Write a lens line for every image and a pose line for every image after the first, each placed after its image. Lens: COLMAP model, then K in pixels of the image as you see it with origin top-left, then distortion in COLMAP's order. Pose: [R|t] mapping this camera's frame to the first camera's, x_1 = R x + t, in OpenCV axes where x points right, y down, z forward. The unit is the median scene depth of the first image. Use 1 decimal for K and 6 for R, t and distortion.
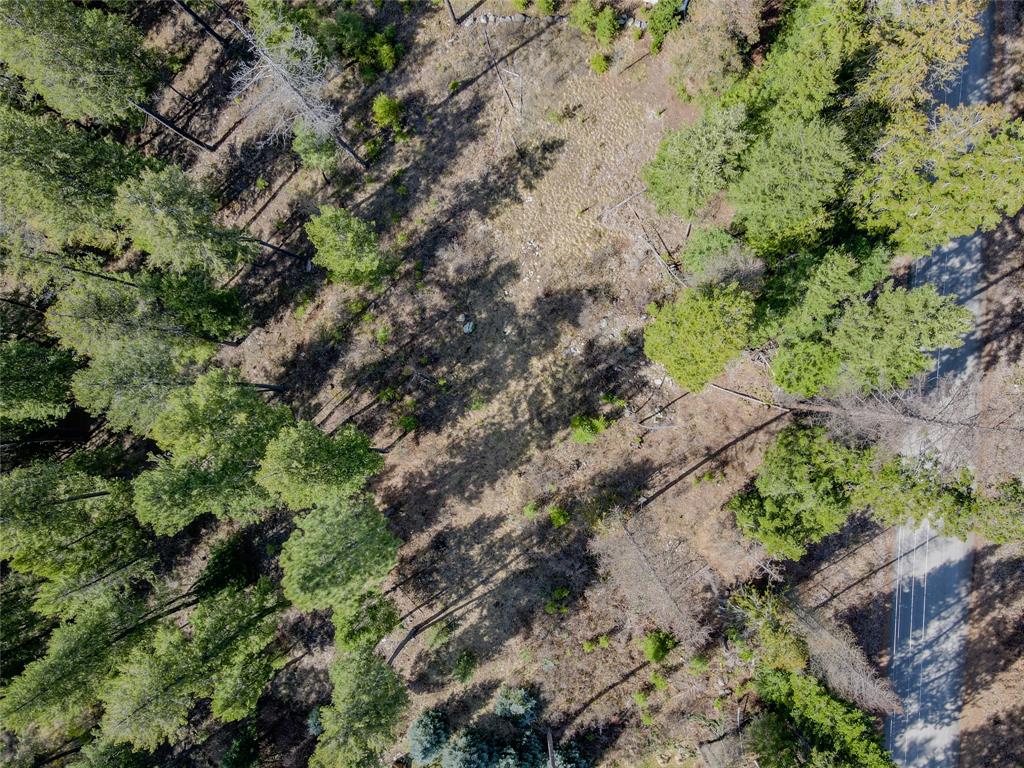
lens RADIAL K [[739.0, 0, 515.9], [0, 739.0, 384.7], [0, 0, 1]] dist [0.027530, -0.019482]
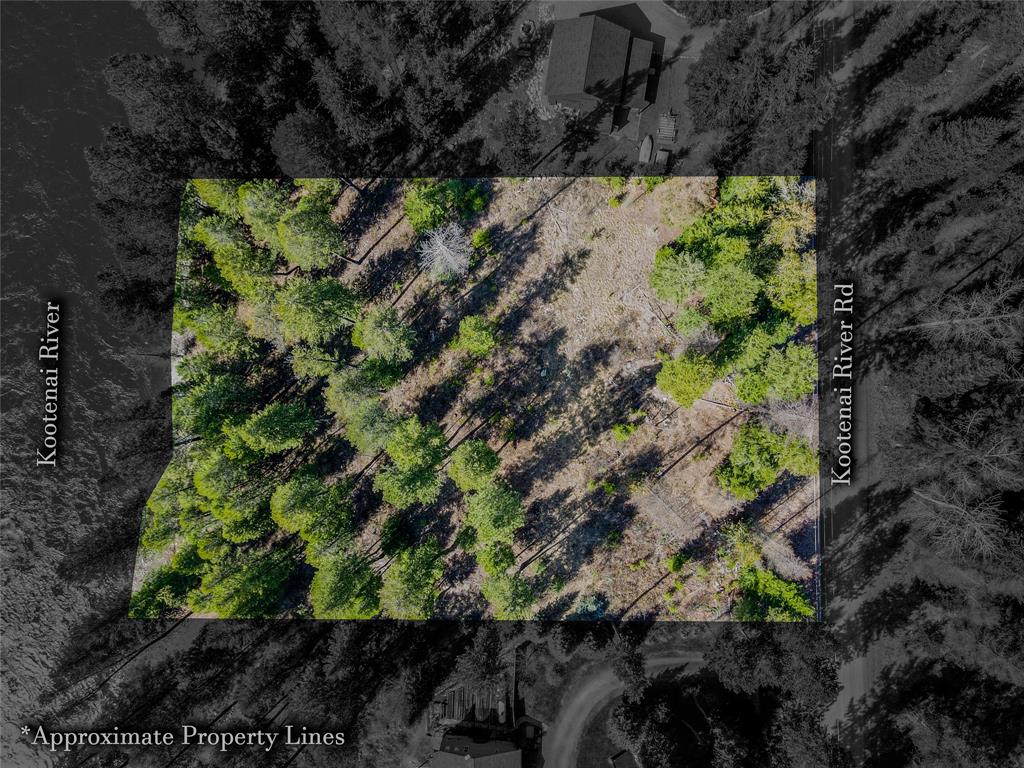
lens RADIAL K [[739.0, 0, 509.9], [0, 739.0, 384.3], [0, 0, 1]] dist [0.027530, -0.019482]
pose [[0.997529, -0.070033, -0.005520, -0.129271], [0.070075, 0.997511, 0.007860, -0.070648], [0.004956, -0.008227, 0.999954, -0.593064]]
